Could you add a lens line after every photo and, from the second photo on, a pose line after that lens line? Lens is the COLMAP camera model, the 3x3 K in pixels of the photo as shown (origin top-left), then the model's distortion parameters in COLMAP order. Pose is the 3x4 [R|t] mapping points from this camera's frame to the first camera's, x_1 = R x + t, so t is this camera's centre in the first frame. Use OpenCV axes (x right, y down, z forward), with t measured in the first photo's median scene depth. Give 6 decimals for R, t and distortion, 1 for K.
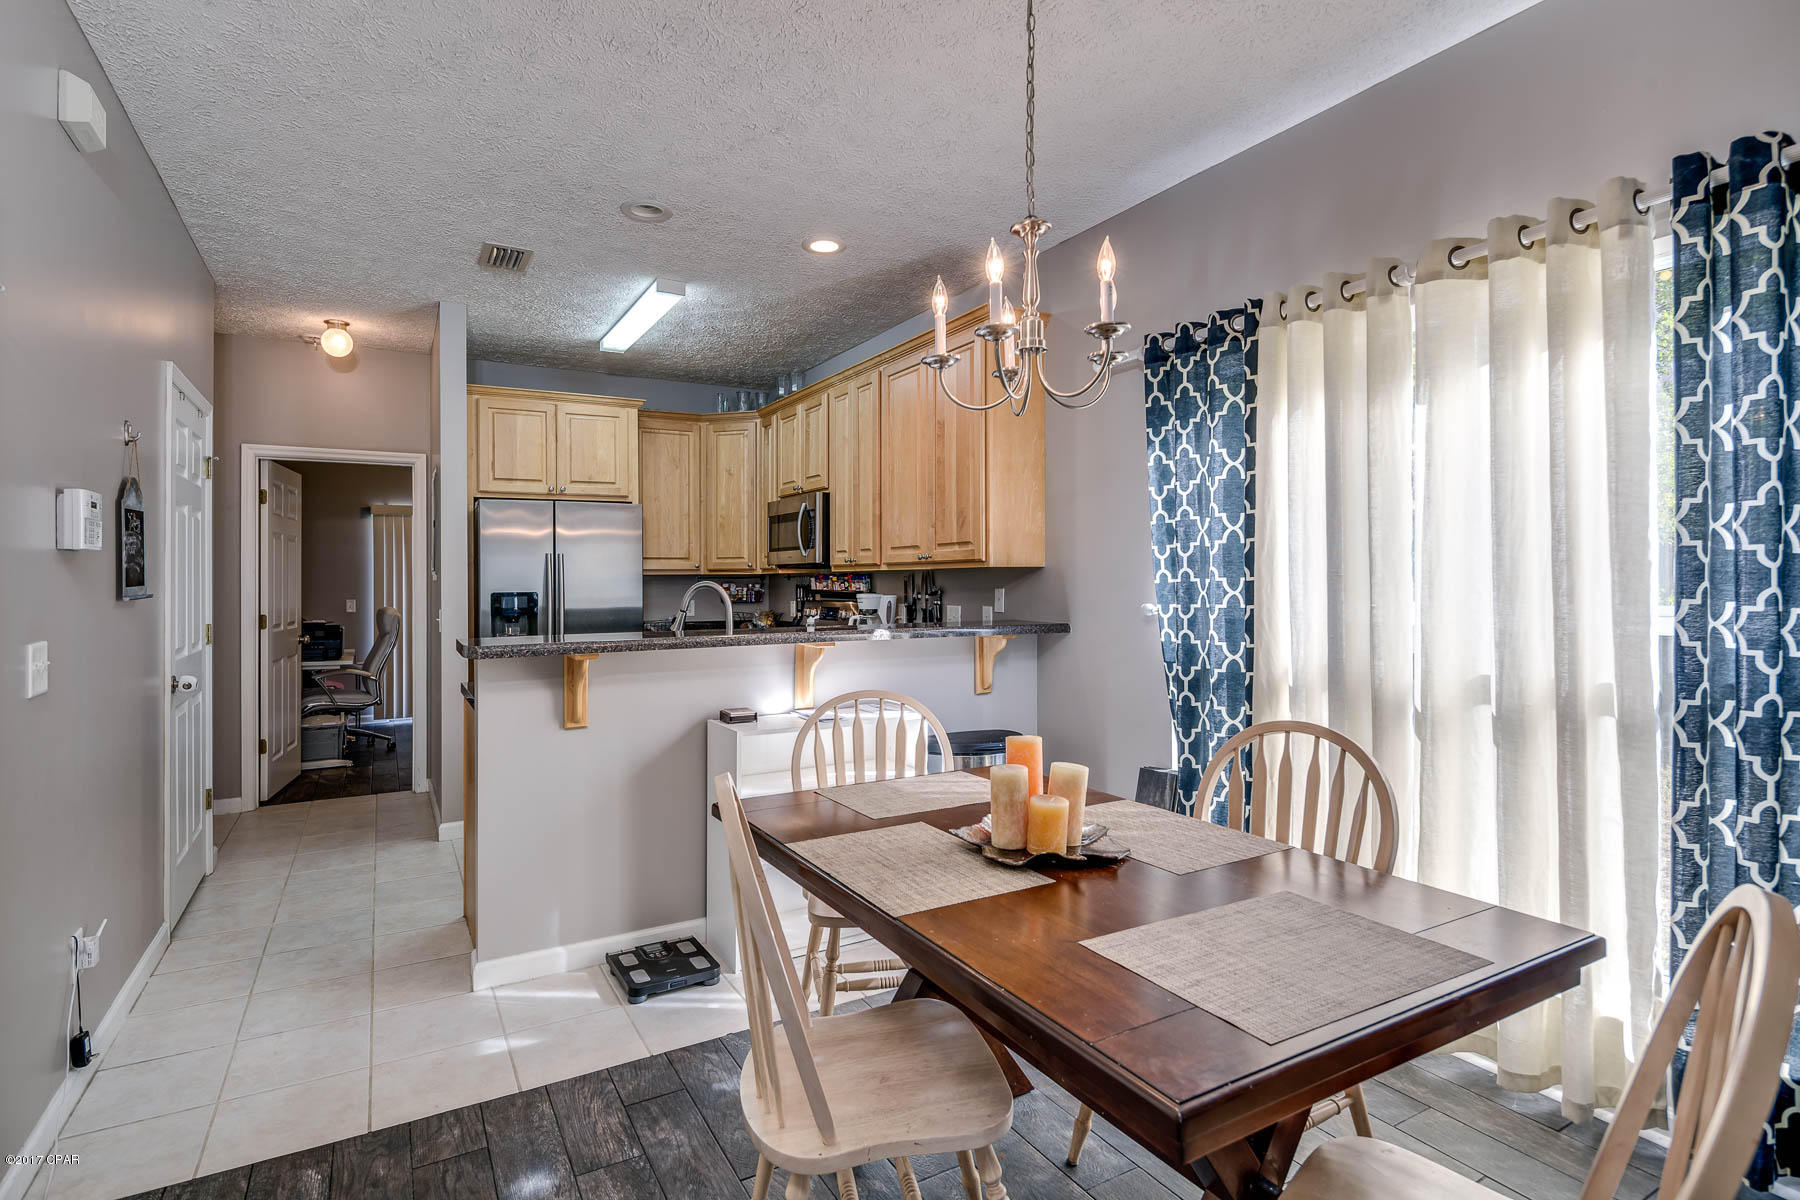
lens RADIAL K [[887.9, 0, 904.8], [0, 887.9, 580.9], [0, 0, 1]] dist [0.004008, 0.000096]
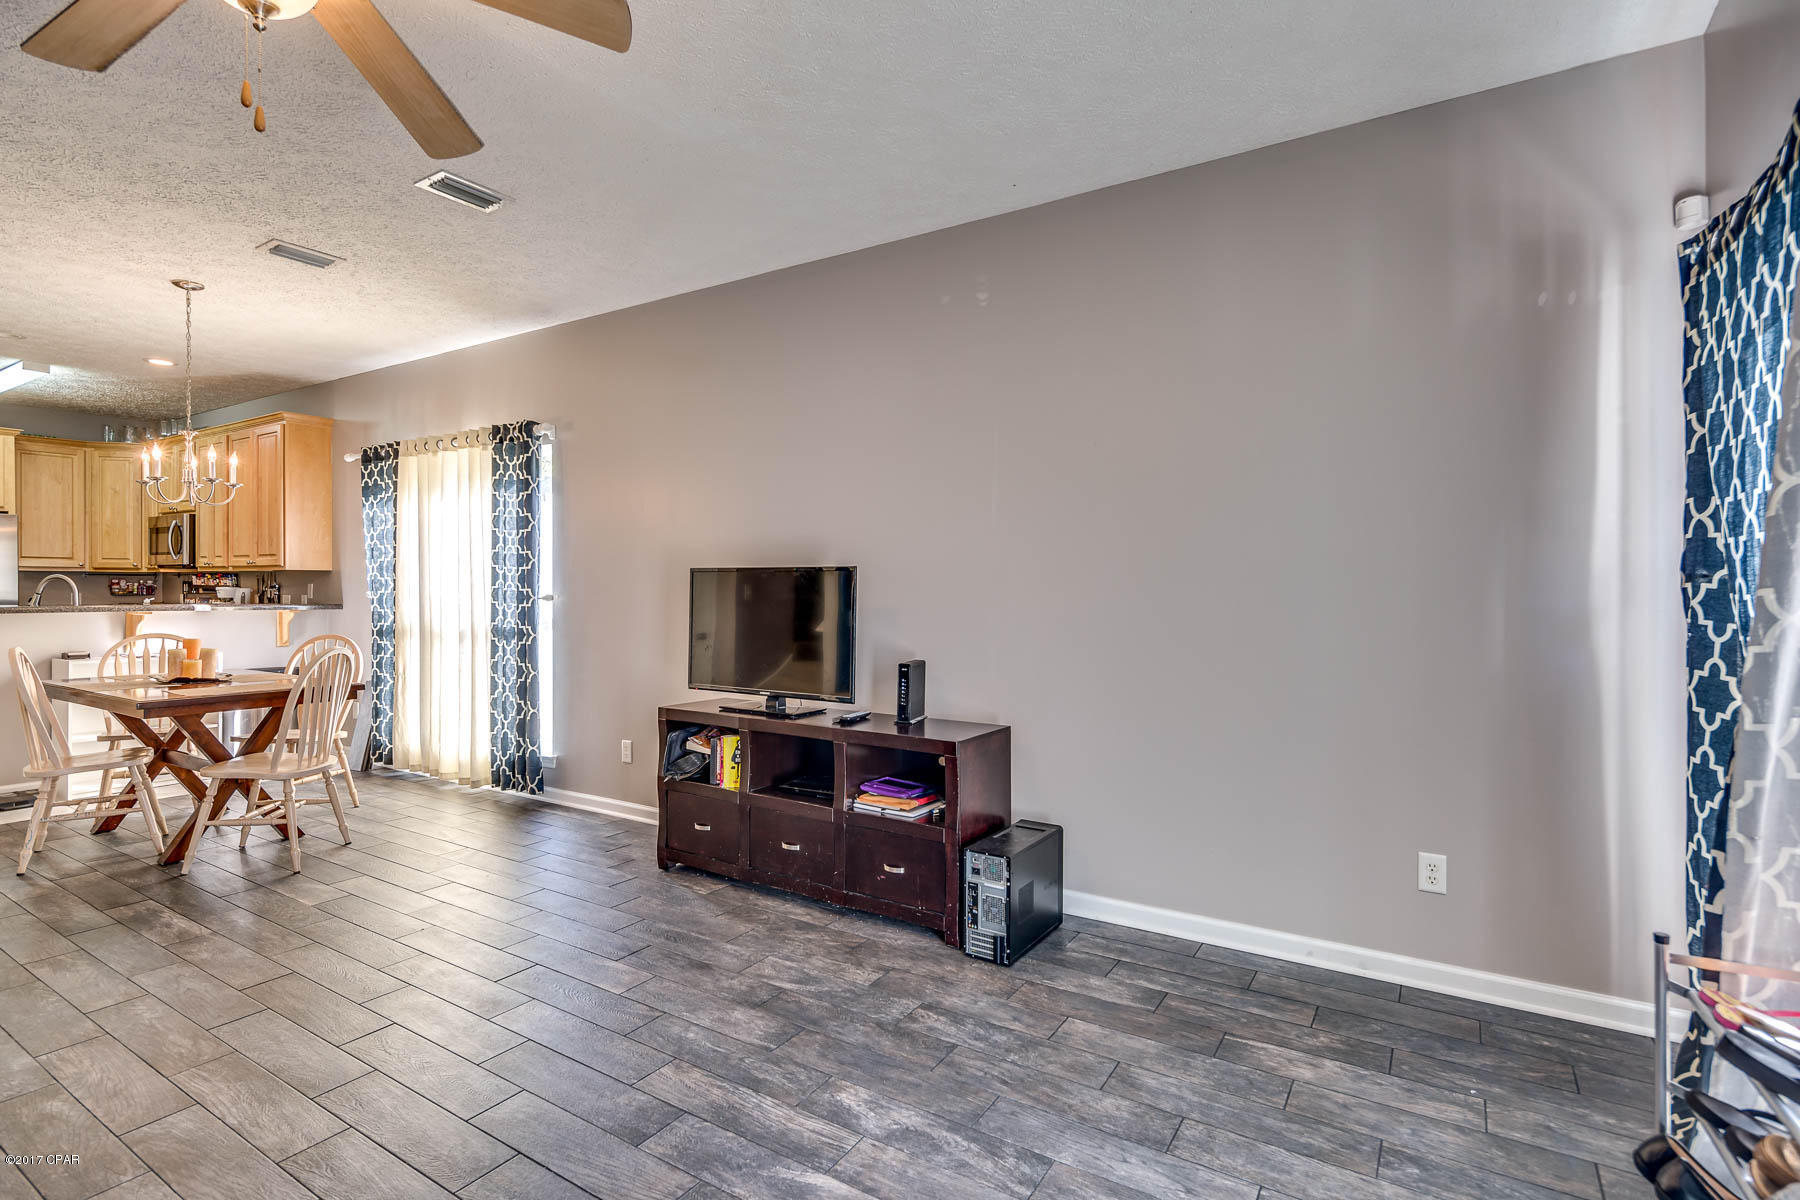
lens RADIAL K [[859.4, 0, 900.0], [0, 859.4, 600.0], [0, 0, 1]] dist [-0.006627, -0.000828]
pose [[0.886944, 0.005464, 0.461845, 0.286970], [-0.011389, 0.999885, 0.010042, 0.009370], [-0.461737, -0.014166, 0.886904, -0.728370]]
